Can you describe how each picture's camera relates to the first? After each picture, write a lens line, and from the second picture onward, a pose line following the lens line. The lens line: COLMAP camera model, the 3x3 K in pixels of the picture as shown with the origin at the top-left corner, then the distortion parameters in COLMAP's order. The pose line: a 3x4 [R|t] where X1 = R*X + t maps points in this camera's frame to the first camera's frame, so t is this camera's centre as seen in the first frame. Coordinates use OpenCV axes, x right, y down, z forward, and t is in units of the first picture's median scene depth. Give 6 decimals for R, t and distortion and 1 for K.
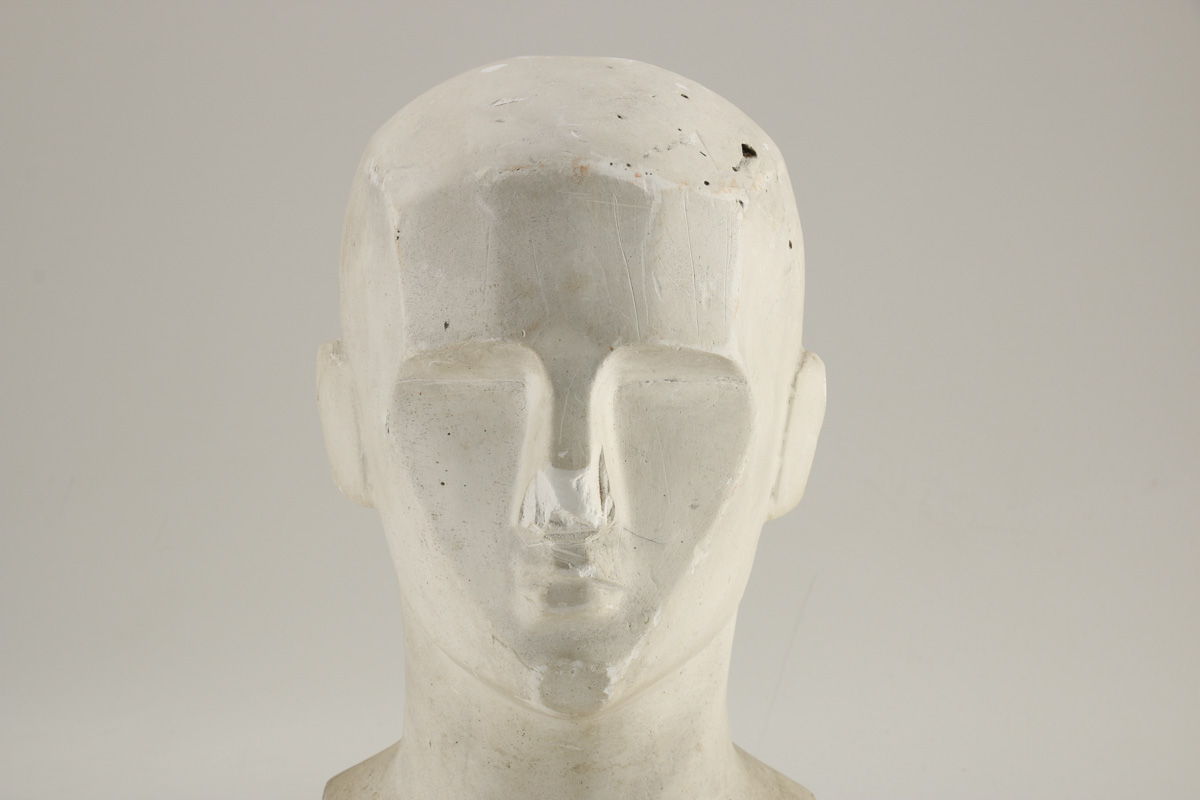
lens RADIAL K [[3075.9, 0, 600.0], [0, 3075.9, 400.0], [0, 0, 1]] dist [0.323359, 0.026115]
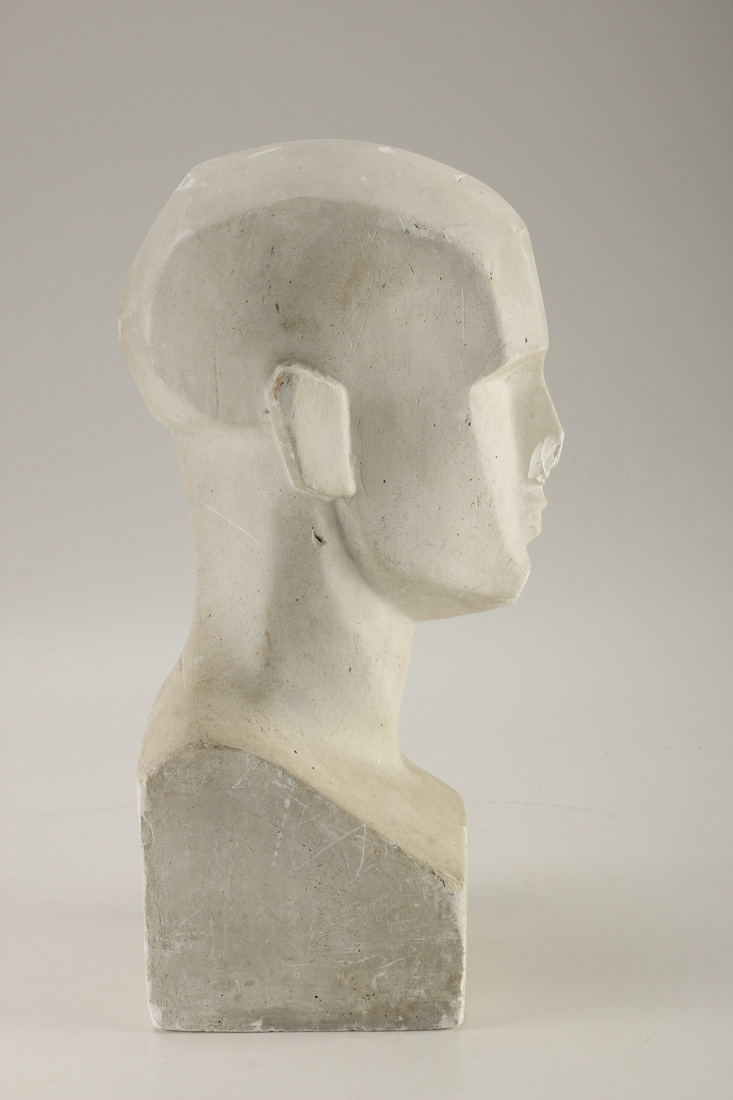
lens RADIAL K [[2064.8, 0, 366.5], [0, 2064.8, 550.0], [0, 0, 1]] dist [0.067734, 0.058494]
pose [[0.038943, -0.149040, 0.988064, -0.978715], [0.064323, 0.987137, 0.146365, -0.071265], [-0.997169, 0.057855, 0.048029, 1.018844]]
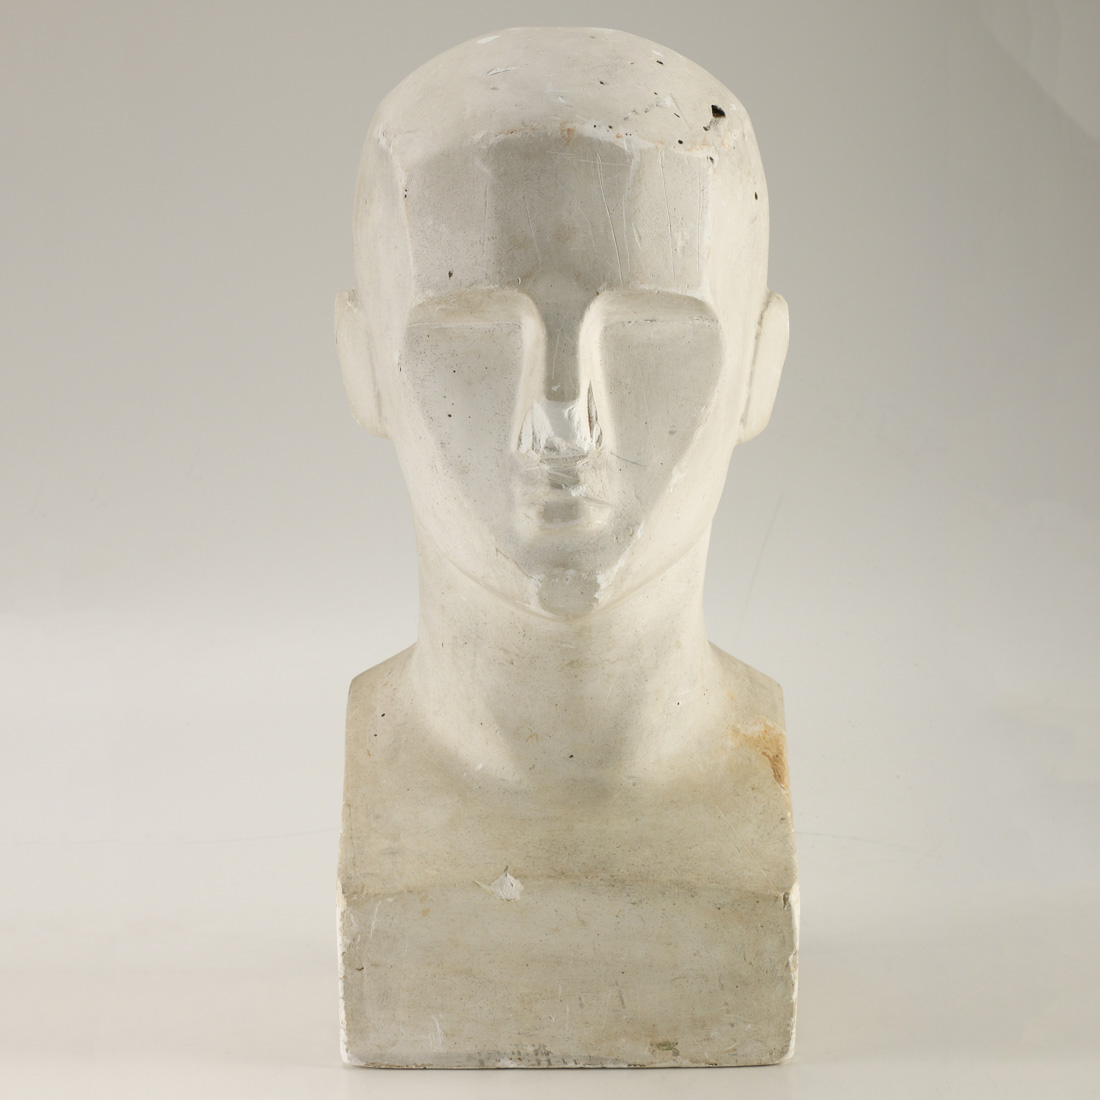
lens RADIAL K [[2910.2, 0, 550.0], [0, 2910.2, 550.0], [0, 0, 1]] dist [0.386855, -0.263457]
pose [[0.999822, -0.014989, -0.011481, -0.002676], [0.015768, 0.997343, 0.071125, 0.000831], [0.010385, -0.071293, 0.997401, -0.071876]]
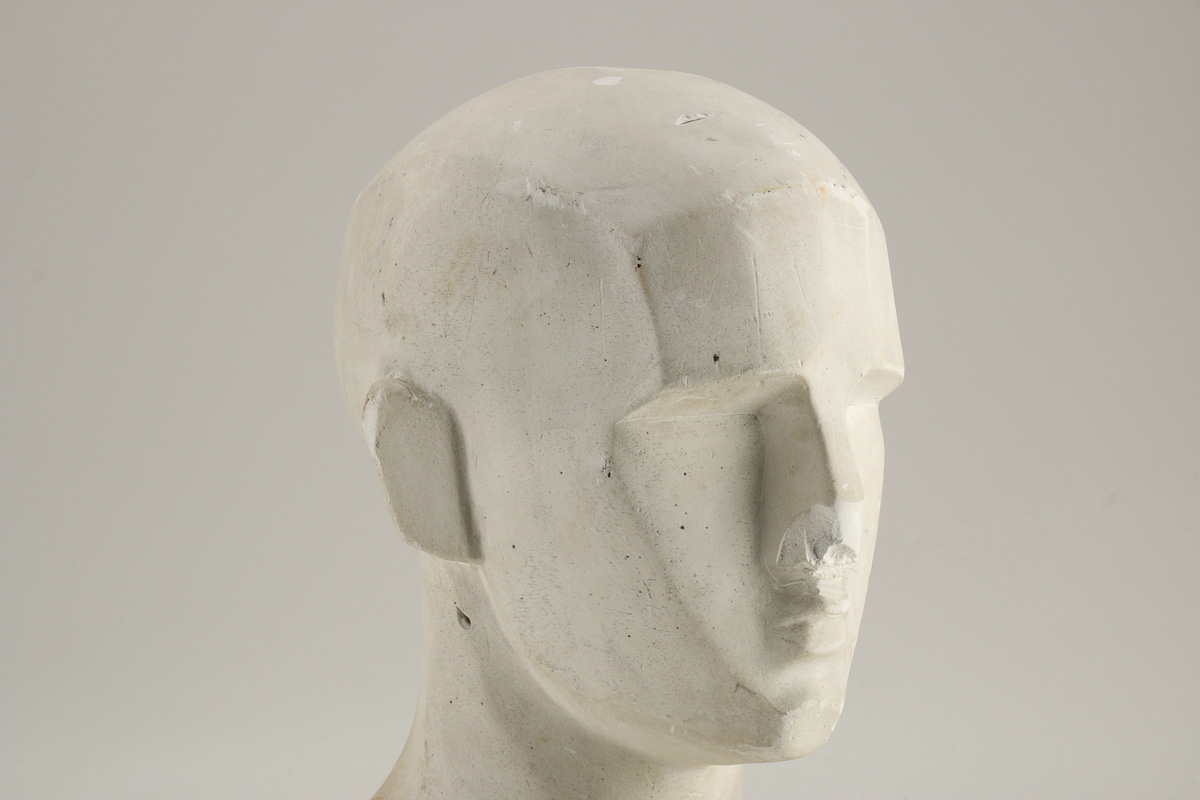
lens RADIAL K [[3075.9, 0, 600.0], [0, 3075.9, 400.0], [0, 0, 1]] dist [0.323359, 0.026115]
pose [[0.746376, -0.050829, 0.663581, -0.689572], [0.043656, 0.998671, 0.027393, -0.038247], [-0.664092, 0.008524, 0.747603, 0.318658]]
